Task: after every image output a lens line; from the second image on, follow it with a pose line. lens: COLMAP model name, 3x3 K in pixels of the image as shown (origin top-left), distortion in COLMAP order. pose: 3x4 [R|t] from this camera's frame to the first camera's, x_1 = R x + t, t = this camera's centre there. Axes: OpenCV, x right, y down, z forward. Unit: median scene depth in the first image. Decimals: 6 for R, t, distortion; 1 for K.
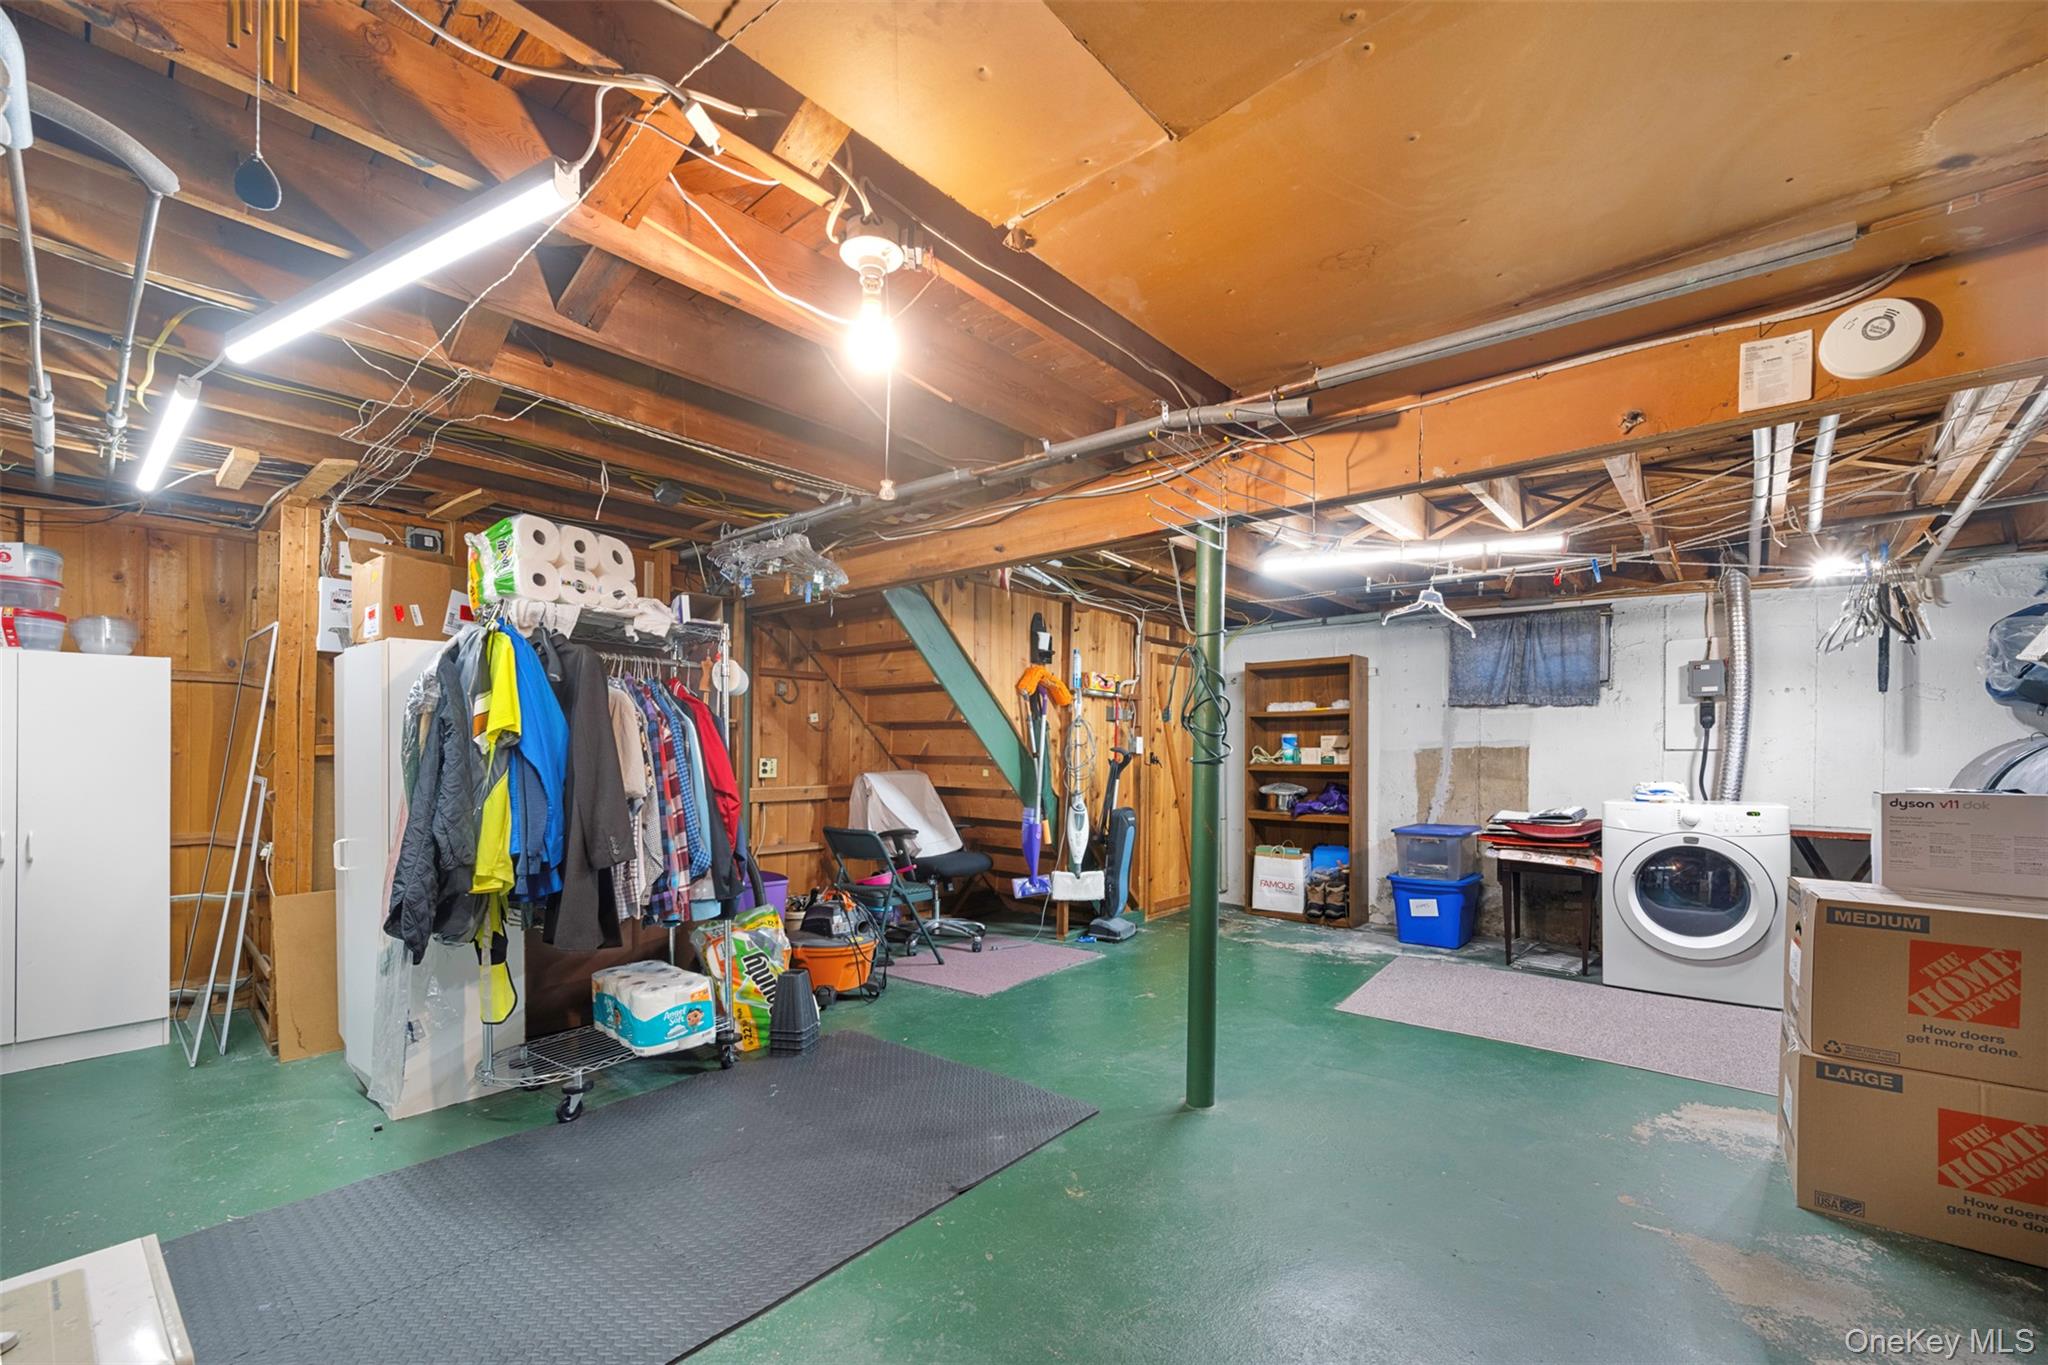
lens RADIAL K [[849.7, 0, 1021.9], [0, 849.7, 745.3], [0, 0, 1]] dist [0.000072, -0.000008]
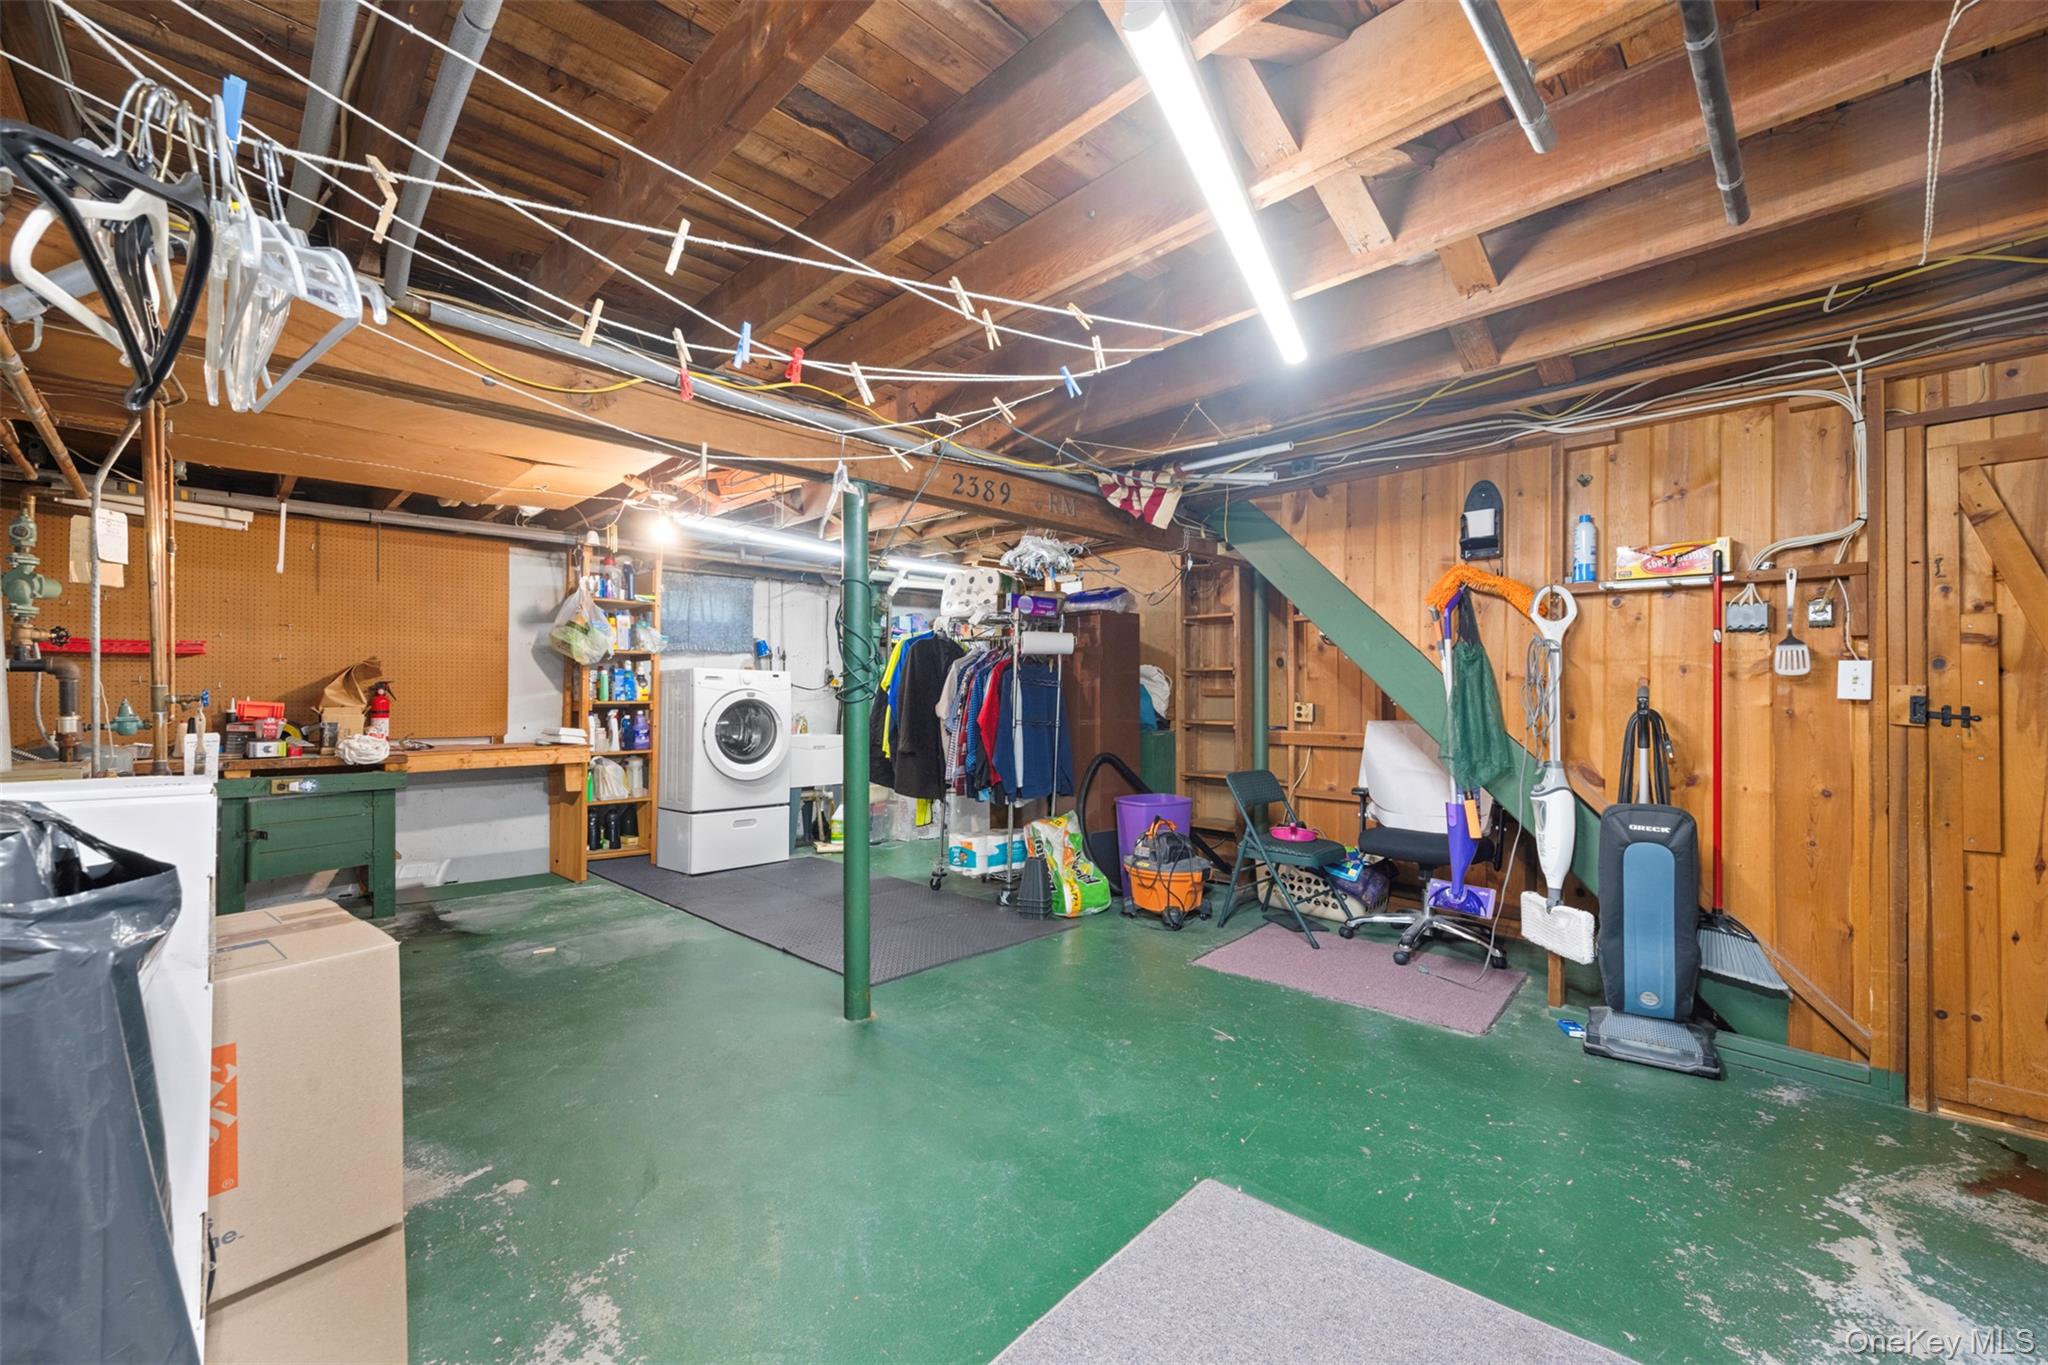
lens RADIAL K [[826.7, 0, 1020.0], [0, 826.7, 689.9], [0, 0, 1]] dist [-0.000197, -0.000042]
pose [[-0.085838, -0.009051, -0.996268, 0.743898], [0.004113, 0.999947, -0.009439, 0.008487], [0.996301, -0.004908, -0.085797, 0.774500]]
